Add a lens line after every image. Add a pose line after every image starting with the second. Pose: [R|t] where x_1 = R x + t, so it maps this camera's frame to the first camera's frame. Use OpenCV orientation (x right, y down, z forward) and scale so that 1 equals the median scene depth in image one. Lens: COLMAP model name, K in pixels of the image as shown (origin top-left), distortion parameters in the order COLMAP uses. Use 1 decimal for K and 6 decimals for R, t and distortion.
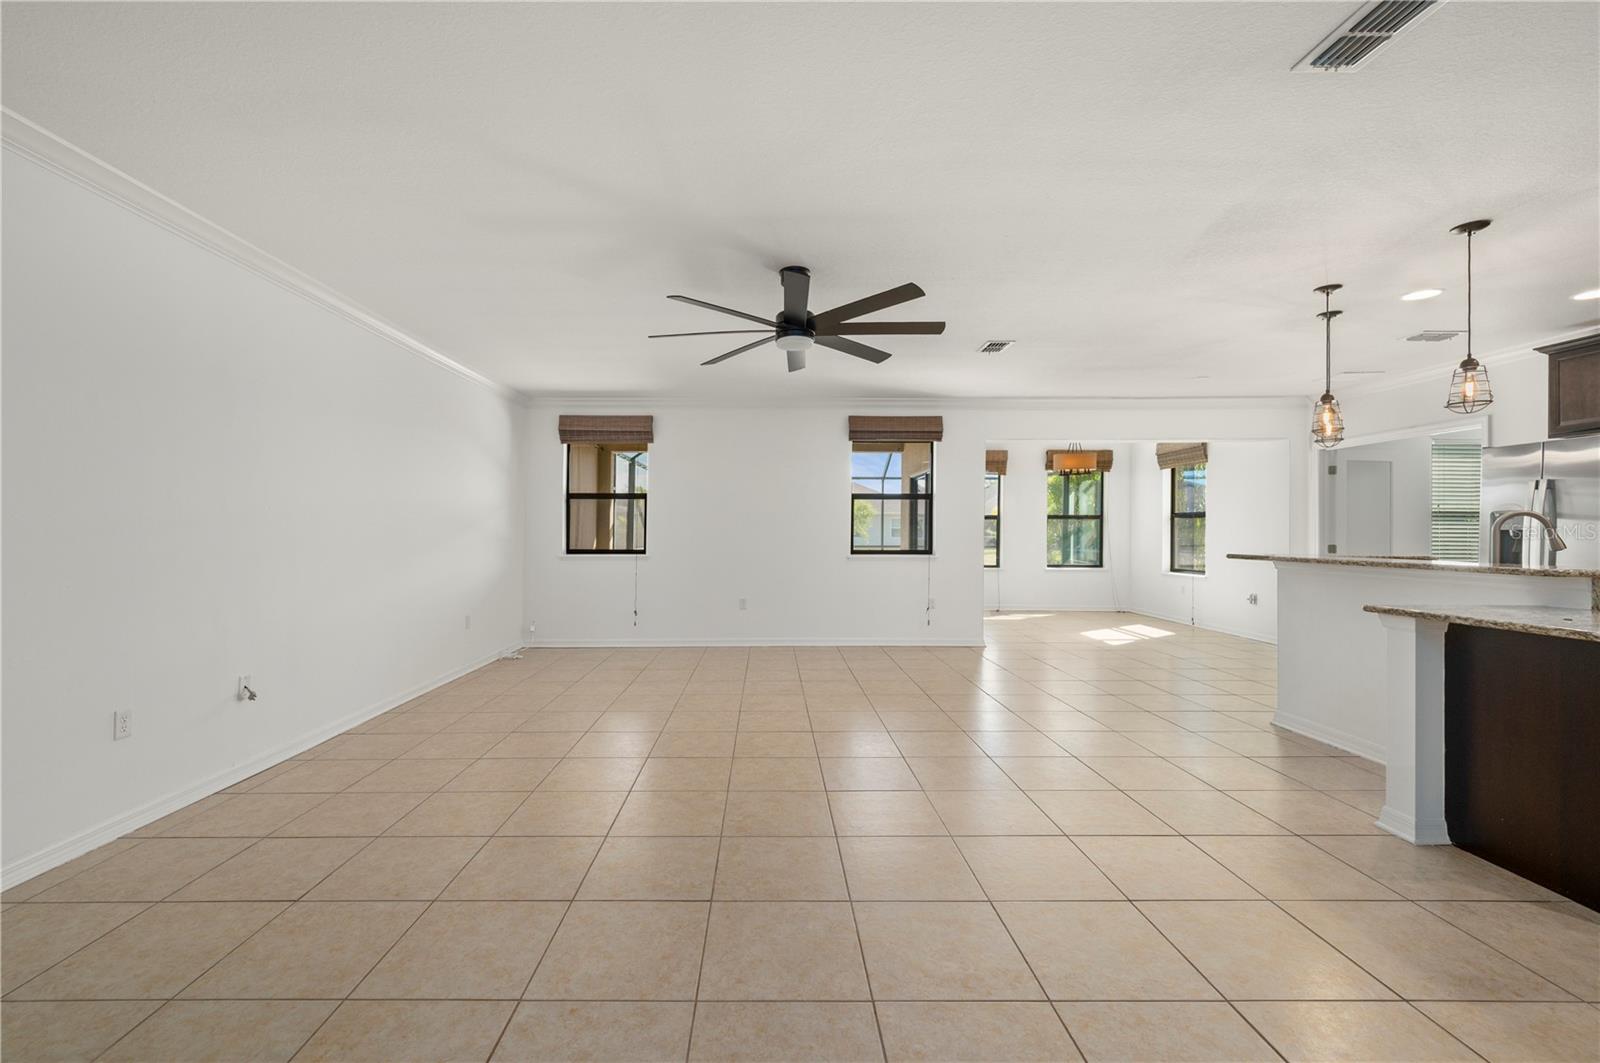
lens RADIAL K [[657.0, 0, 764.6], [0, 657.0, 527.2], [0, 0, 1]] dist [0.001470, -0.000016]
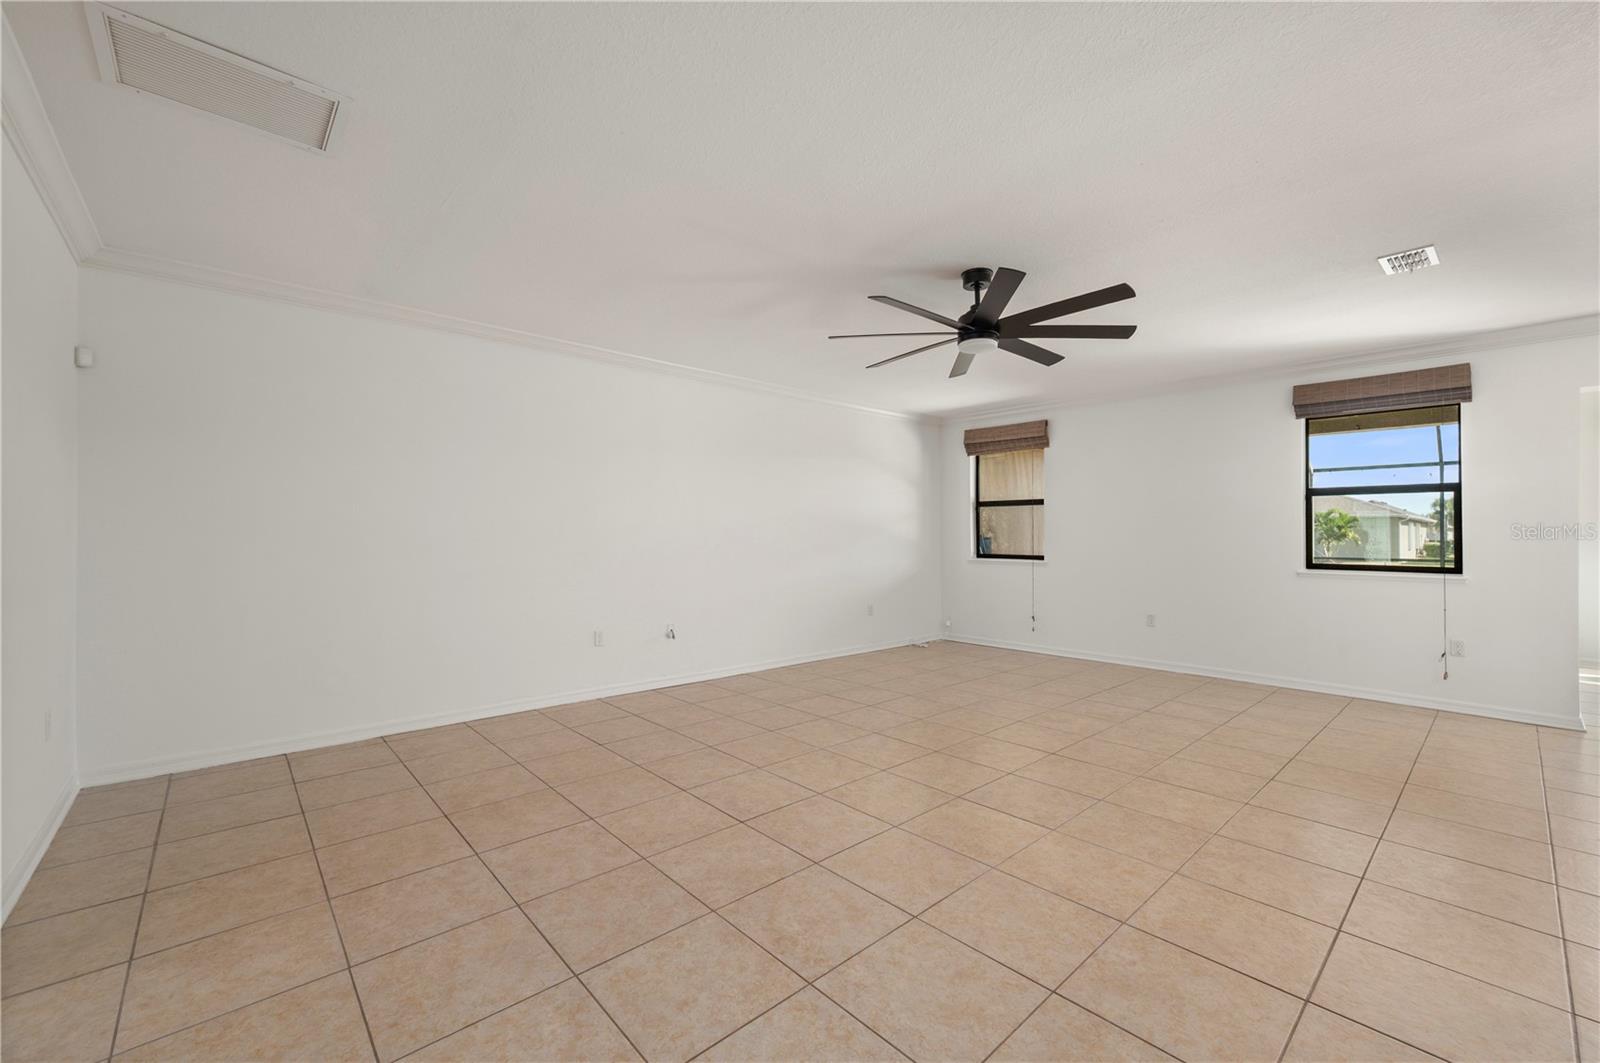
lens RADIAL K [[642.9, 0, 795.6], [0, 642.9, 534.4], [0, 0, 1]] dist [0.001486, 0.000199]
pose [[0.676333, 0.000901, -0.736595, 0.293422], [-0.001568, 0.999999, -0.000216, 0.002962], [0.736594, 0.001301, 0.676334, 0.074200]]
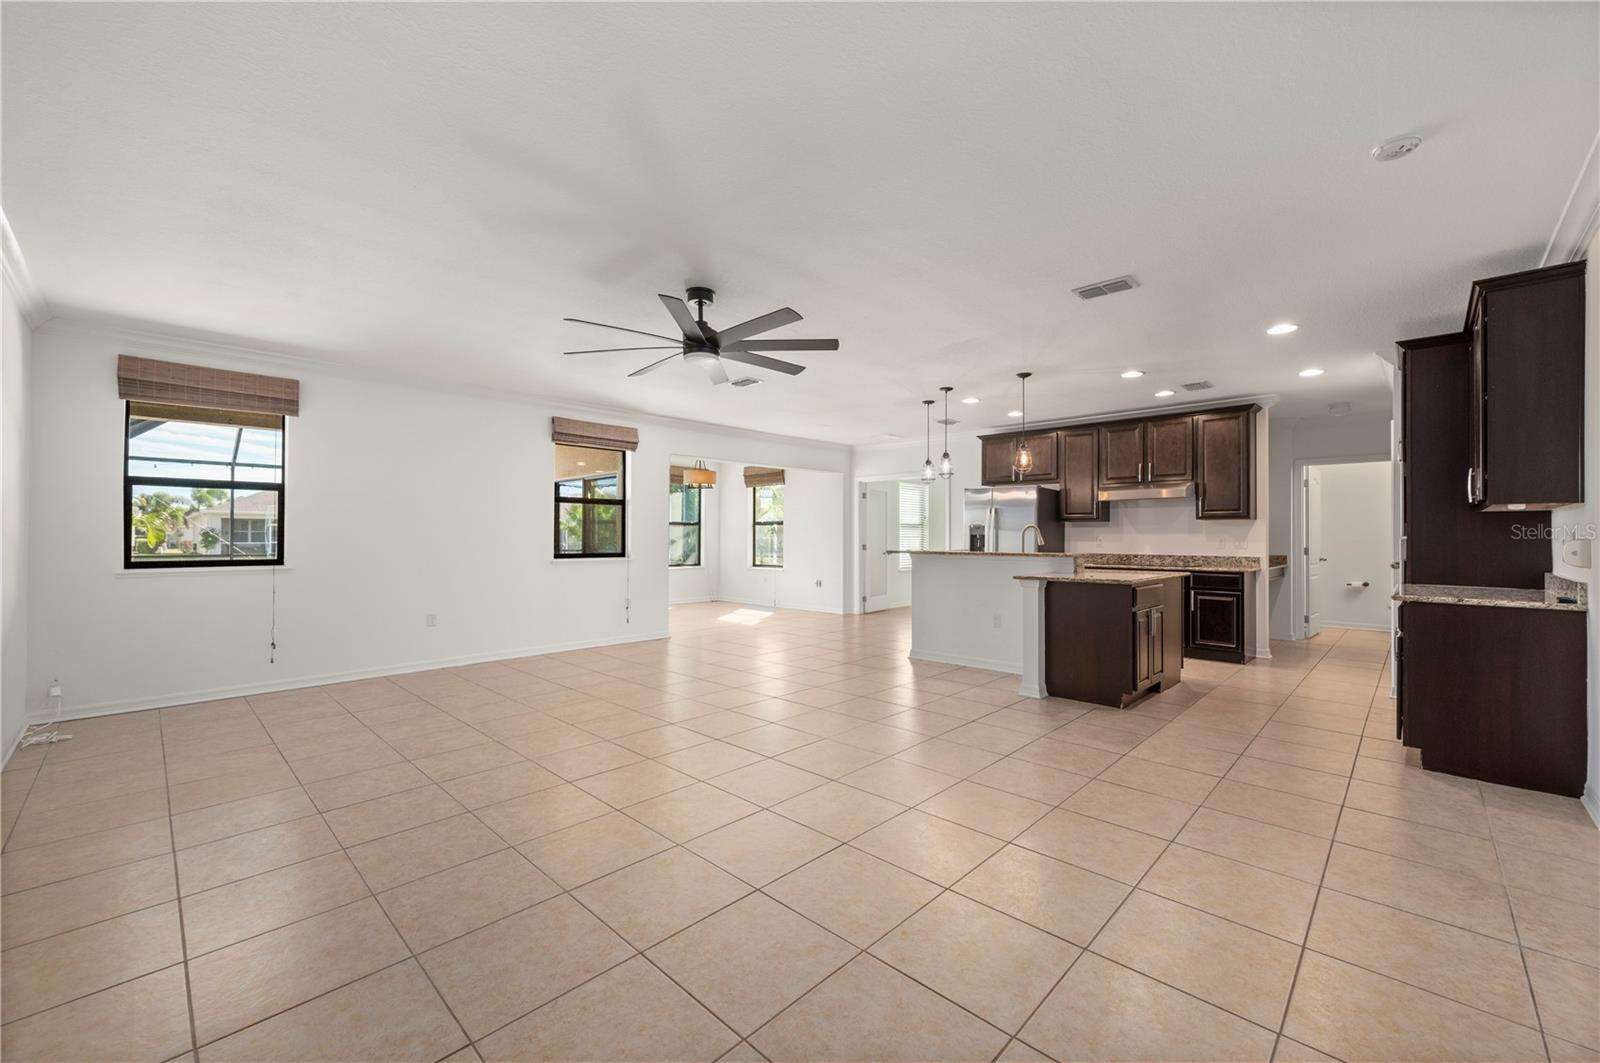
lens RADIAL K [[642.9, 0, 795.6], [0, 642.9, 534.4], [0, 0, 1]] dist [0.001486, 0.000199]
pose [[0.692517, 0.003080, 0.721395, -0.318742], [-0.005639, 0.999983, 0.001144, 0.002515], [-0.721380, -0.004860, 0.692523, 0.084358]]
